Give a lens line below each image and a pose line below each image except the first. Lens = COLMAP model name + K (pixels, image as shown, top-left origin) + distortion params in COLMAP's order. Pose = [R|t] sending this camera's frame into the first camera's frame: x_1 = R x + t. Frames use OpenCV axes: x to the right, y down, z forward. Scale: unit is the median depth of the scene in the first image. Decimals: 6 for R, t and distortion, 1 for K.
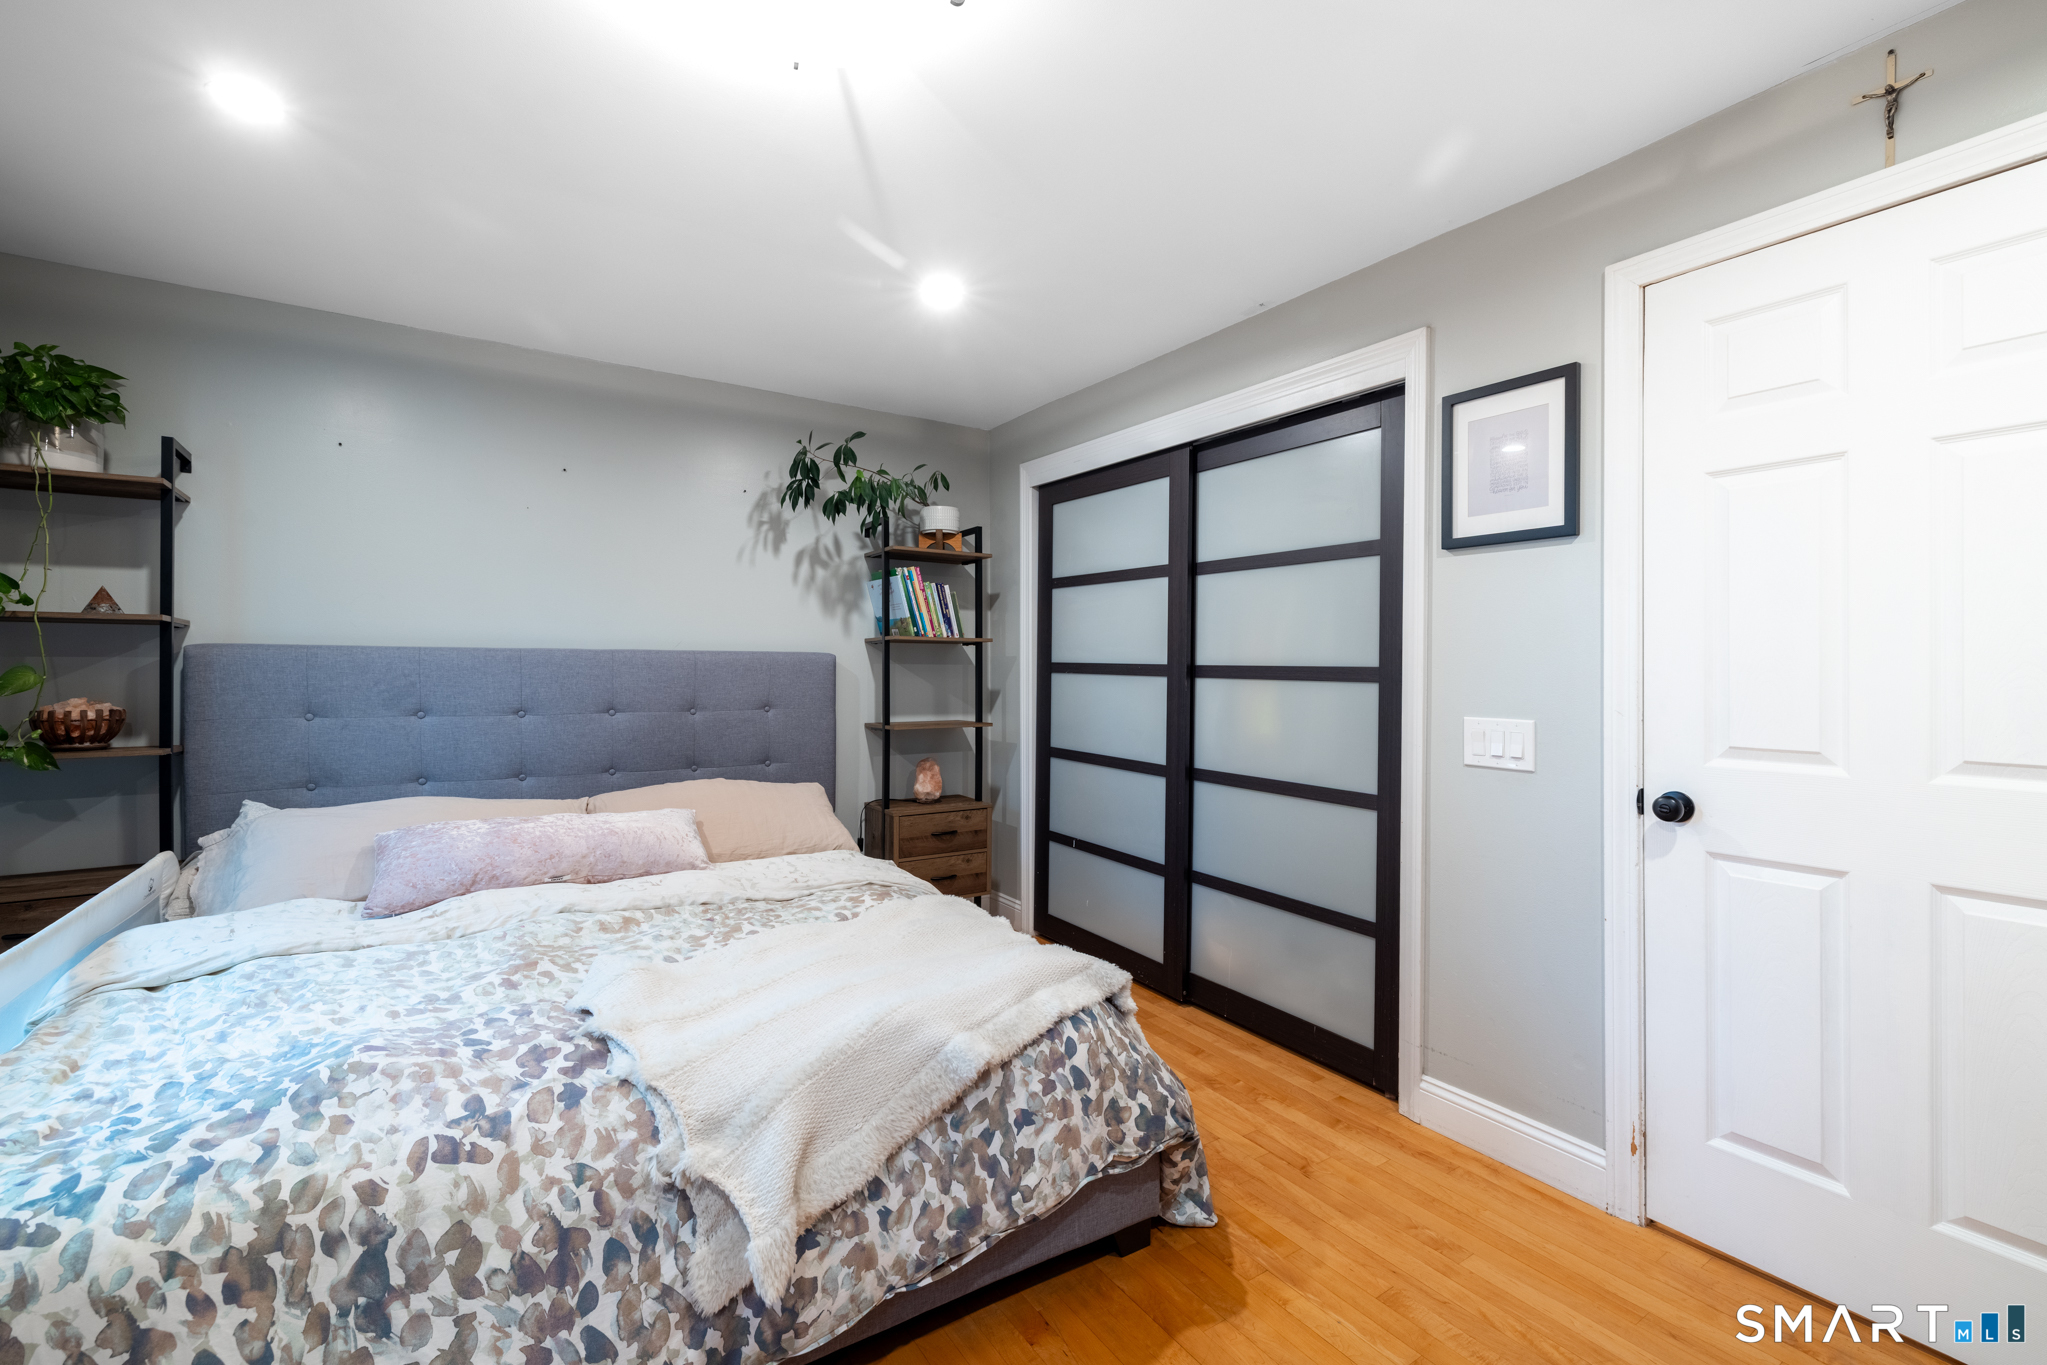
lens RADIAL K [[864.0, 0, 1018.3], [0, 864.0, 671.5], [0, 0, 1]] dist [-0.002364, -0.000044]
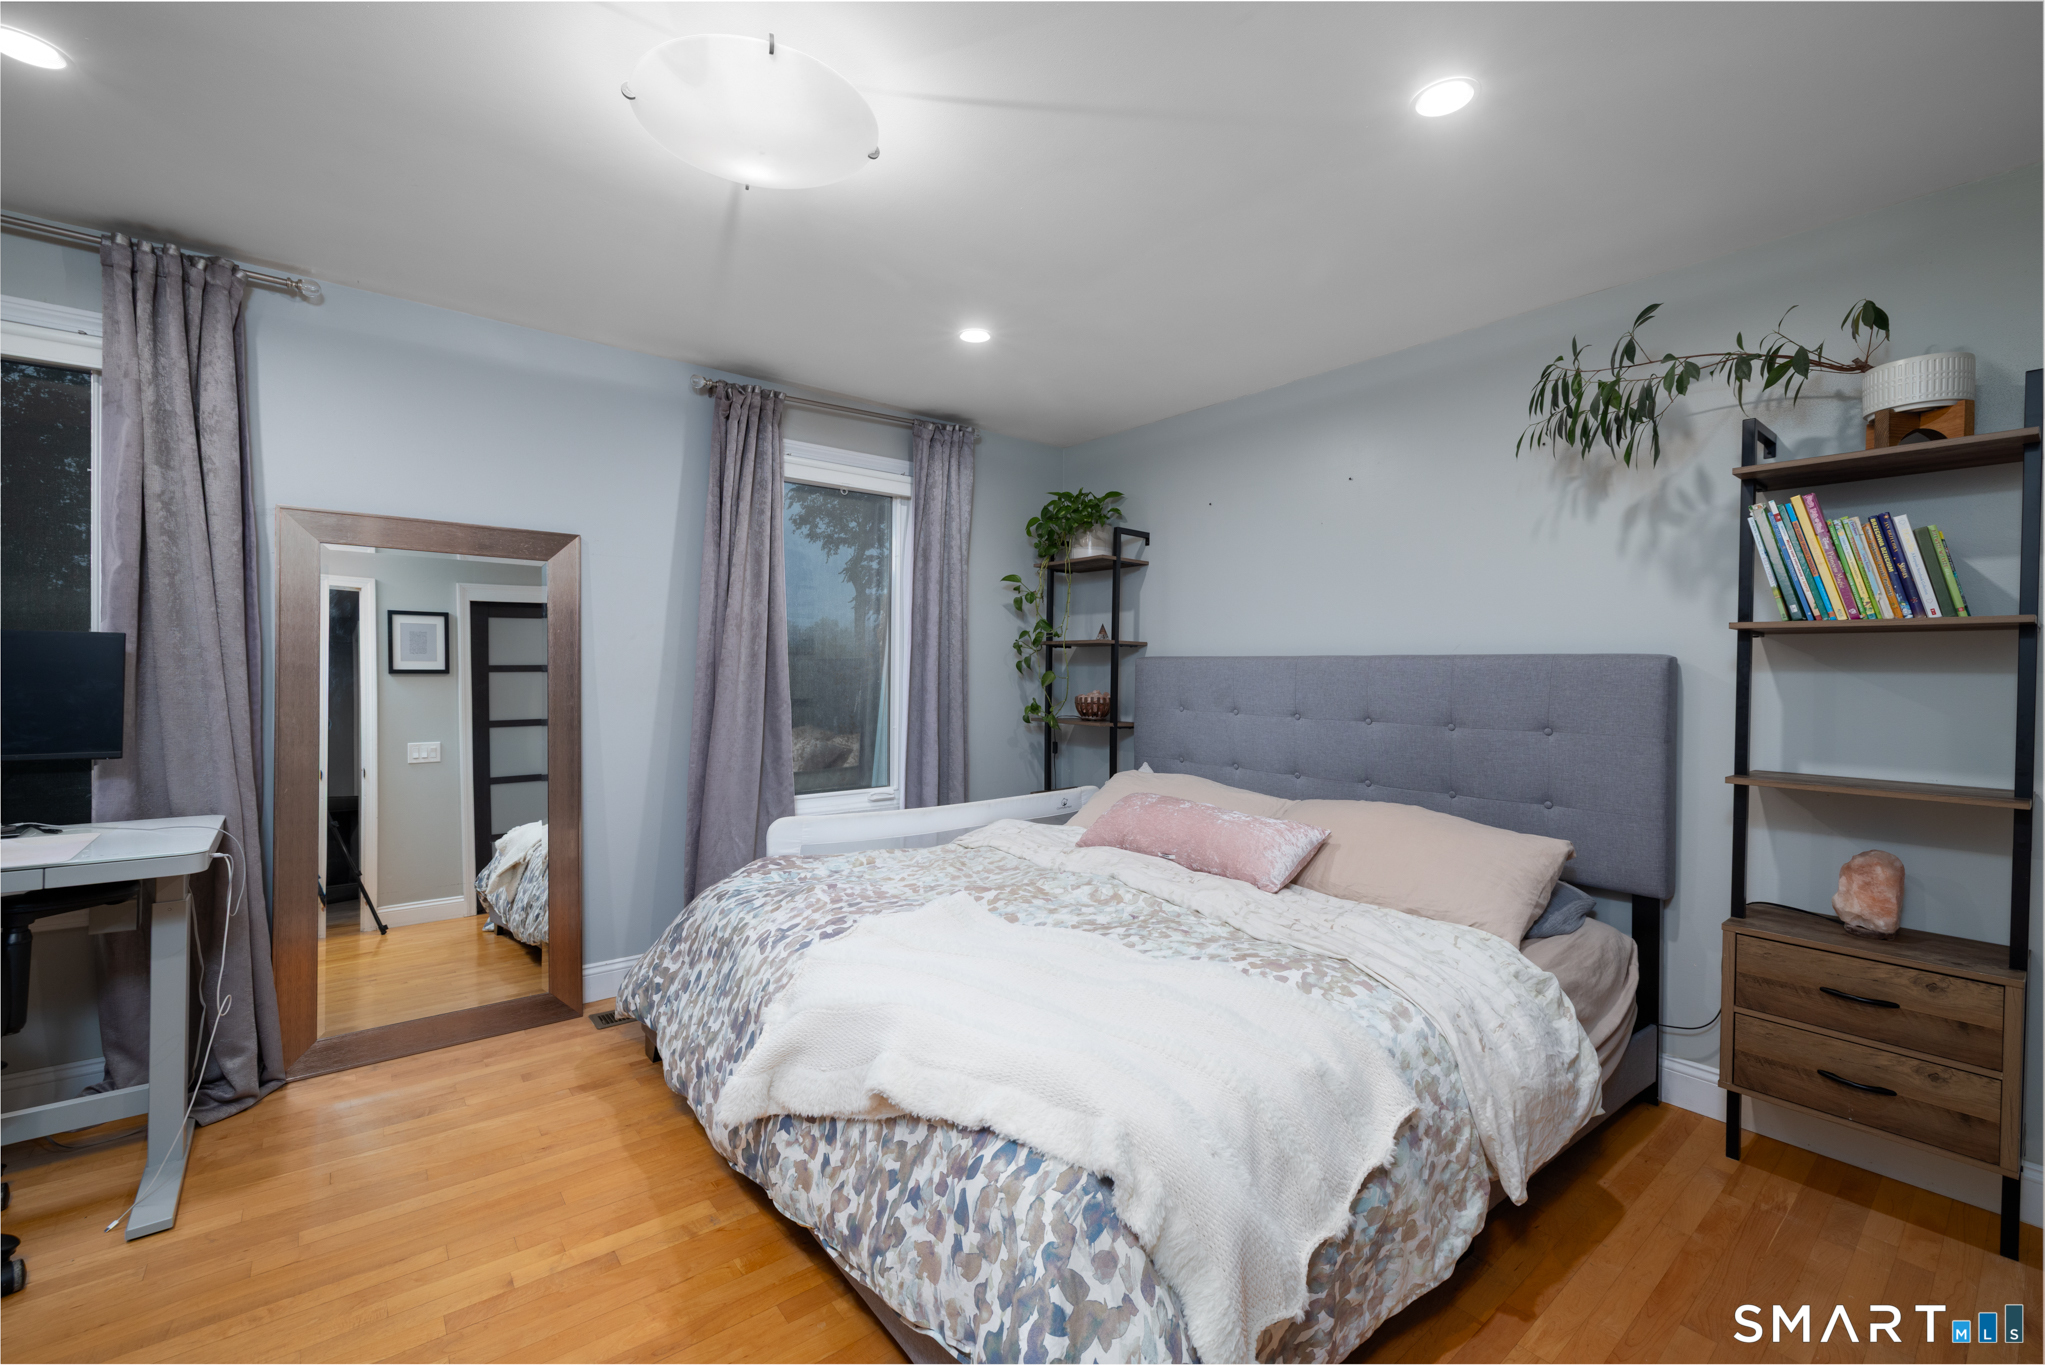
lens RADIAL K [[863.2, 0, 1022.5], [0, 863.2, 678.8], [0, 0, 1]] dist [-0.002364, -0.000044]
pose [[0.088175, 0.007611, -0.996076, 0.695564], [-0.013159, 0.999892, 0.006475, -0.001350], [0.996018, 0.012537, 0.088266, 0.822973]]
